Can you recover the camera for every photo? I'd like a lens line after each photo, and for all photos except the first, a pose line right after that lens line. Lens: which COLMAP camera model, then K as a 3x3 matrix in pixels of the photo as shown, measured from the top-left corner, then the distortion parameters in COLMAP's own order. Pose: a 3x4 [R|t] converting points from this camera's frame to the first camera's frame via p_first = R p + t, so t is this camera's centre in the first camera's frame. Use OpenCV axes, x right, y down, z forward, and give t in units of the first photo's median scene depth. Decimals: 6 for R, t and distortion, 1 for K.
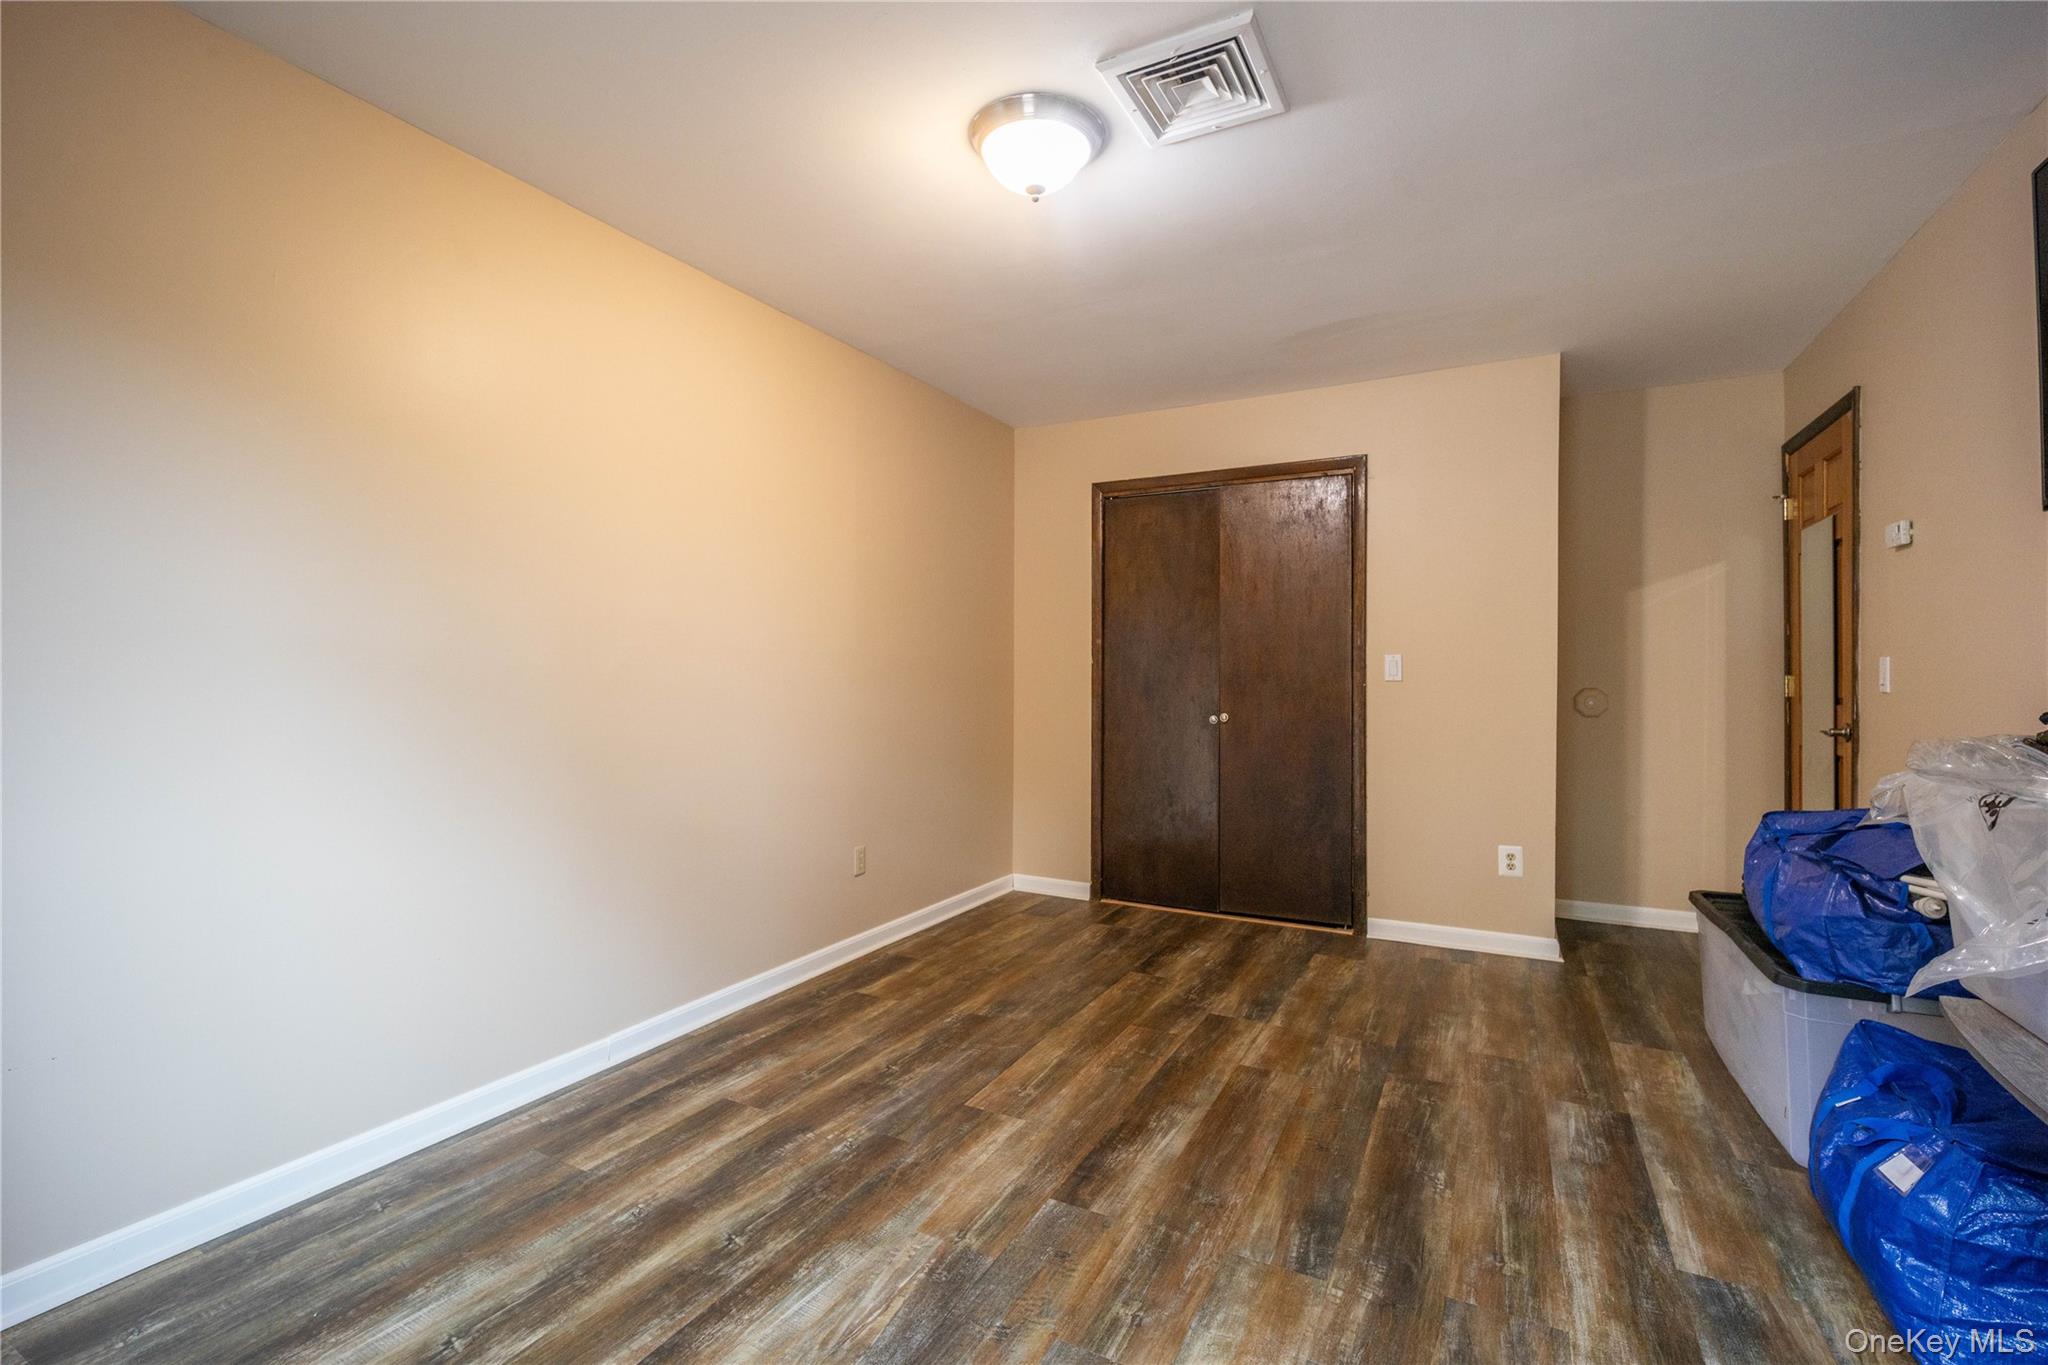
lens RADIAL K [[893.5, 0, 1025.9], [0, 893.5, 675.8], [0, 0, 1]] dist [-0.011784, 0.002044]
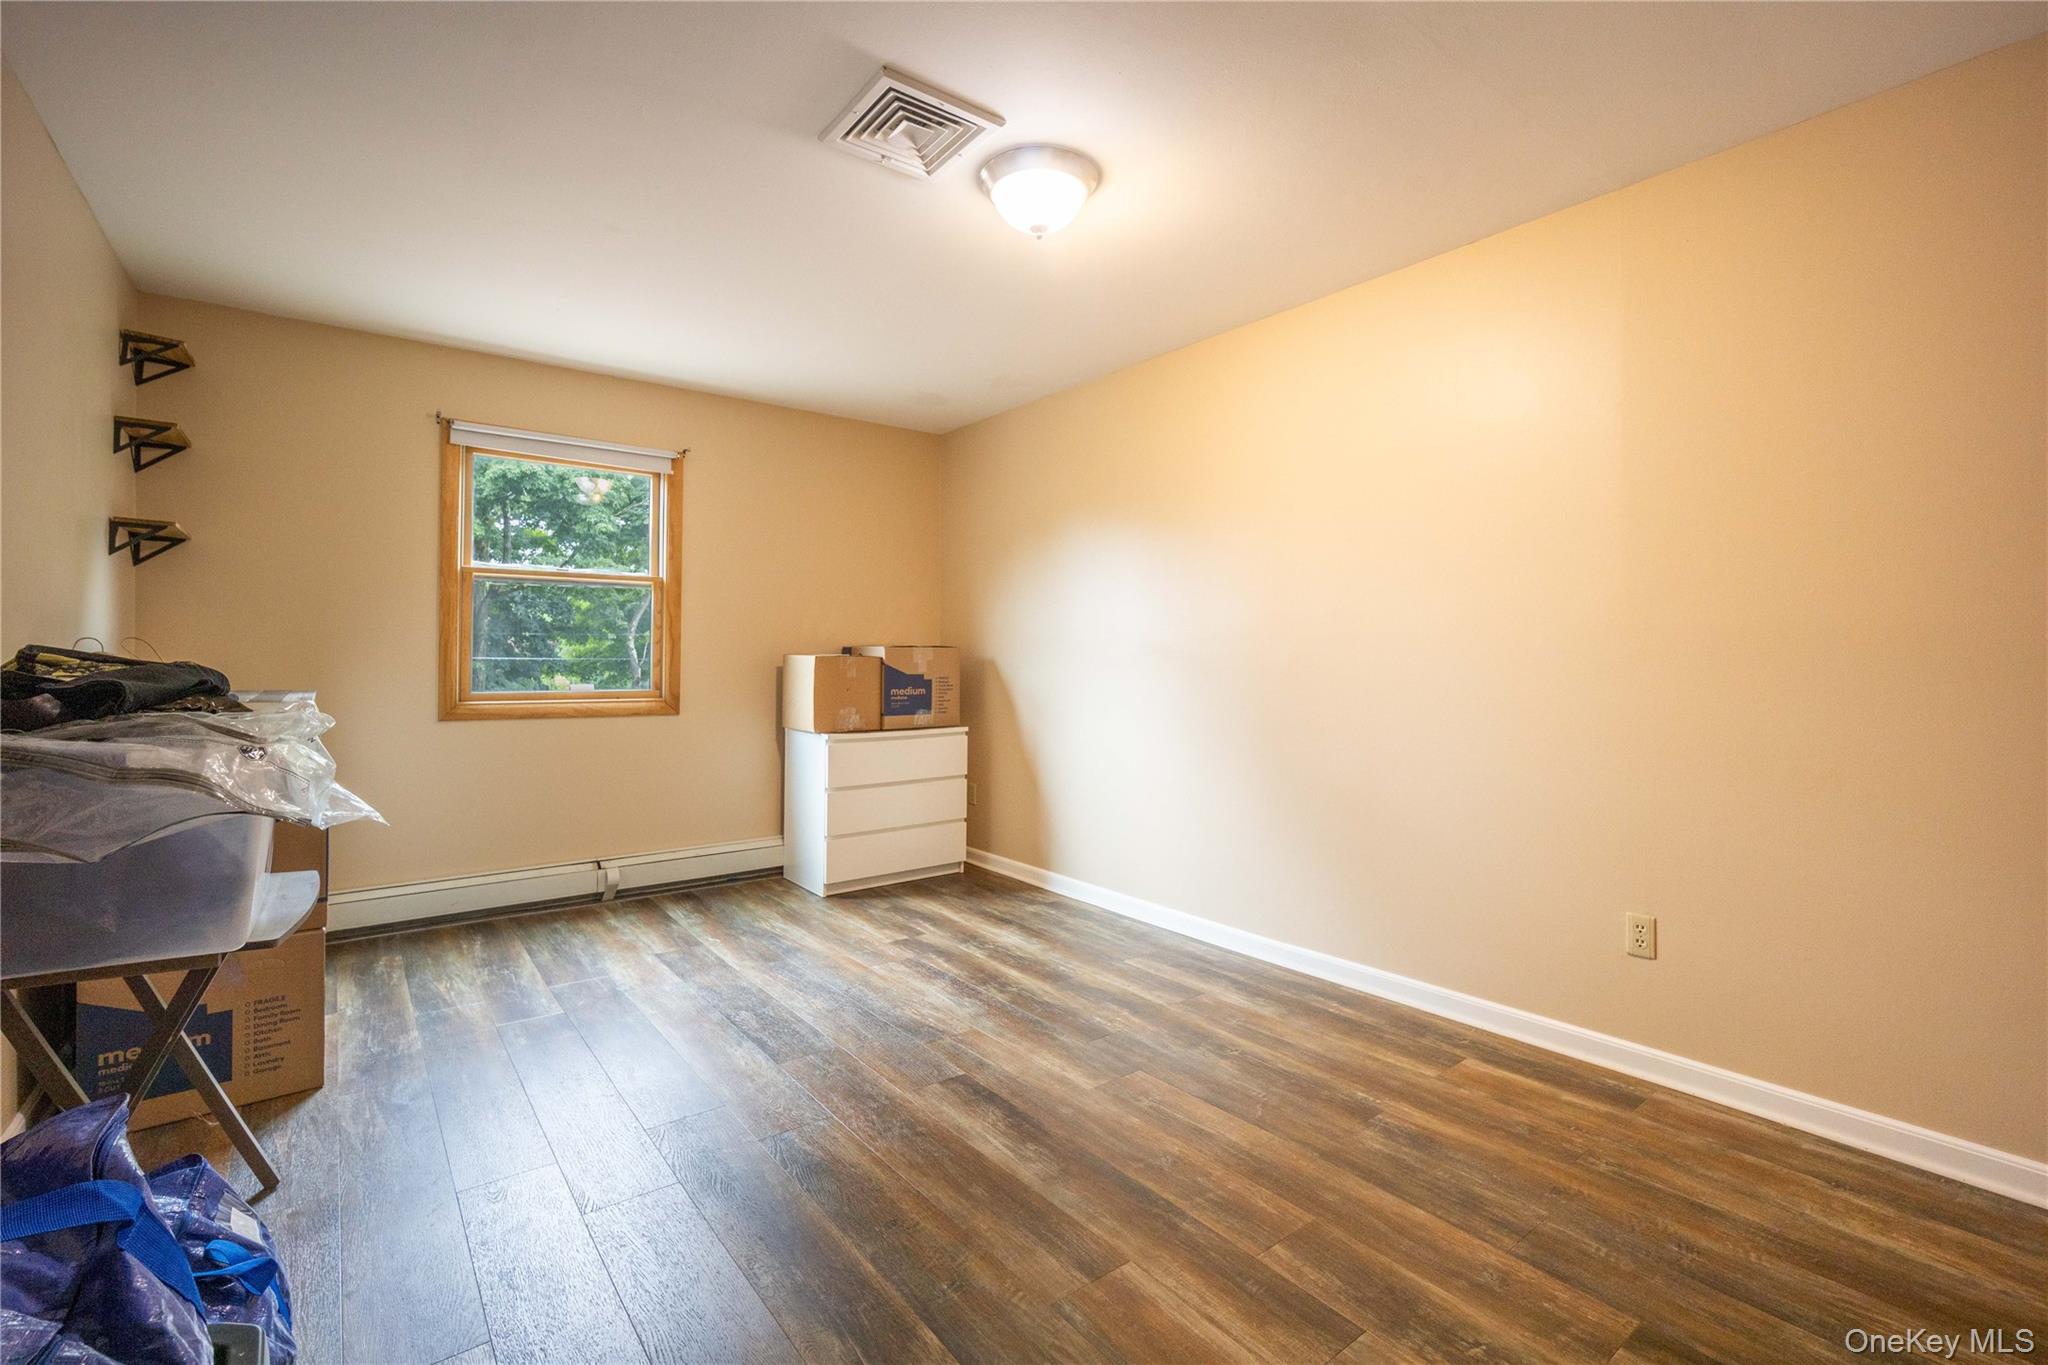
lens RADIAL K [[893.5, 0, 1023.6], [0, 893.5, 671.5], [0, 0, 1]] dist [-0.011784, 0.002044]
pose [[-0.407051, 0.008050, -0.913370, 0.888598], [-0.004487, 0.999931, 0.010812, 0.006485], [0.913395, 0.008499, -0.406987, 1.238941]]
